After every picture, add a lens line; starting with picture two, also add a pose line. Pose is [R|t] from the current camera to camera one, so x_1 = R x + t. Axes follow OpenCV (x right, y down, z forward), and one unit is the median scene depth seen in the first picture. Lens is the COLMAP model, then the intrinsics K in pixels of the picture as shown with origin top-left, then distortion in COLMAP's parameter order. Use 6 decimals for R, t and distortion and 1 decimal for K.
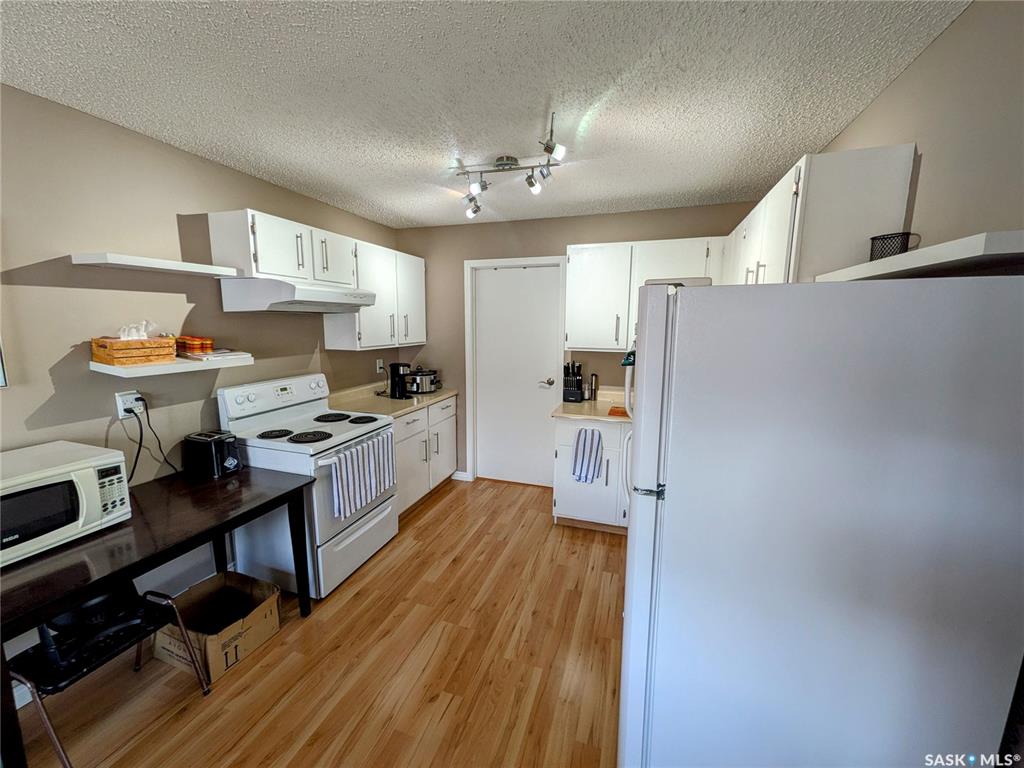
lens RADIAL K [[401.8, 0, 510.7], [0, 401.8, 383.8], [0, 0, 1]] dist [0.011494, -0.002172]
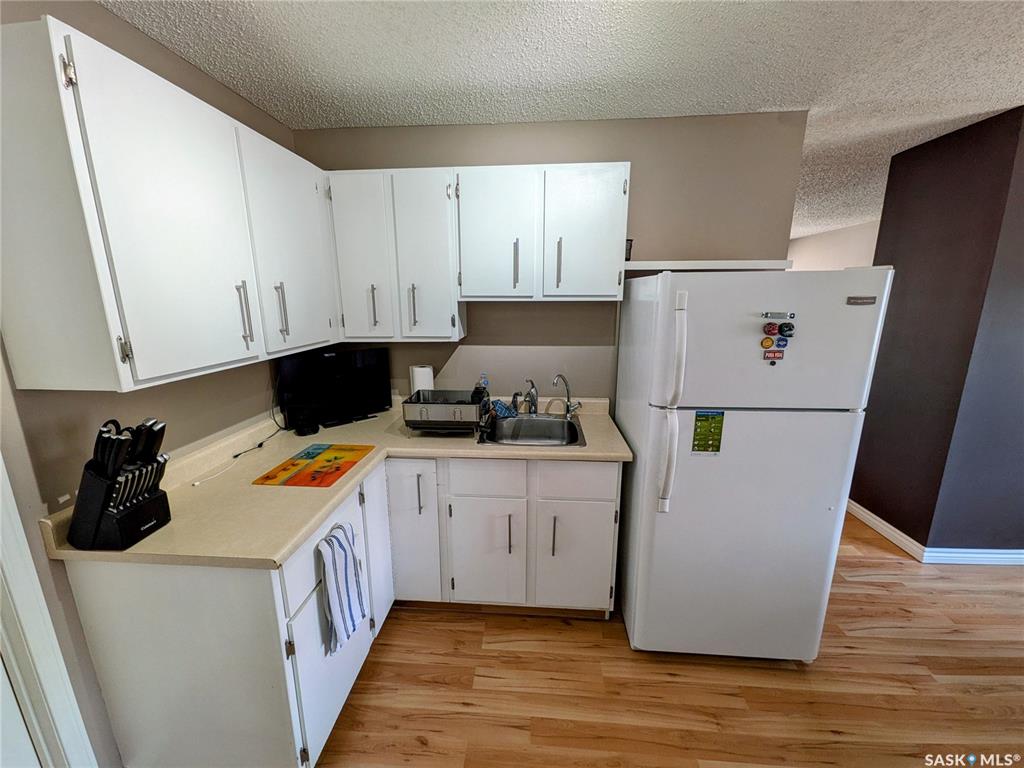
lens RADIAL K [[401.8, 0, 514.8], [0, 401.8, 384.5], [0, 0, 1]] dist [0.011494, -0.002172]
pose [[-0.241331, -0.214700, 0.946395, -0.294206], [0.152803, 0.954648, 0.255537, -0.153052], [-0.958337, 0.206281, -0.197579, 0.961688]]
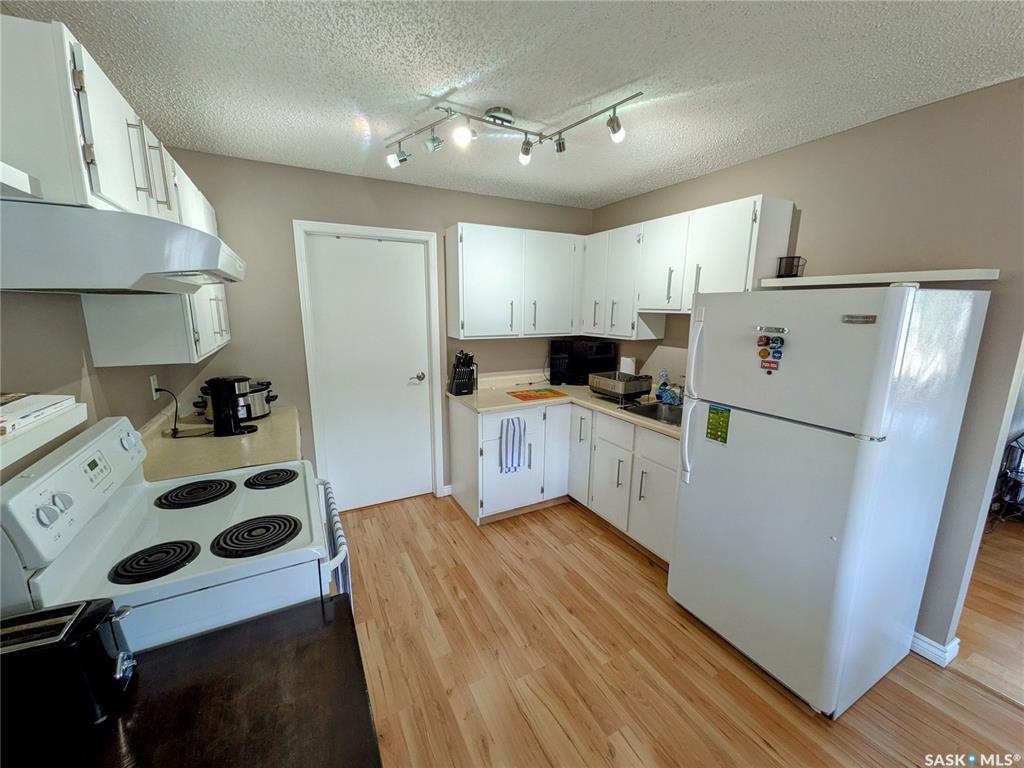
lens RADIAL K [[401.8, 0, 509.8], [0, 401.8, 383.5], [0, 0, 1]] dist [0.011494, -0.002172]
pose [[0.691181, -0.139788, 0.709034, -0.561246], [0.109711, 0.990039, 0.088240, -0.065892], [-0.714306, 0.016799, 0.699632, 0.356179]]
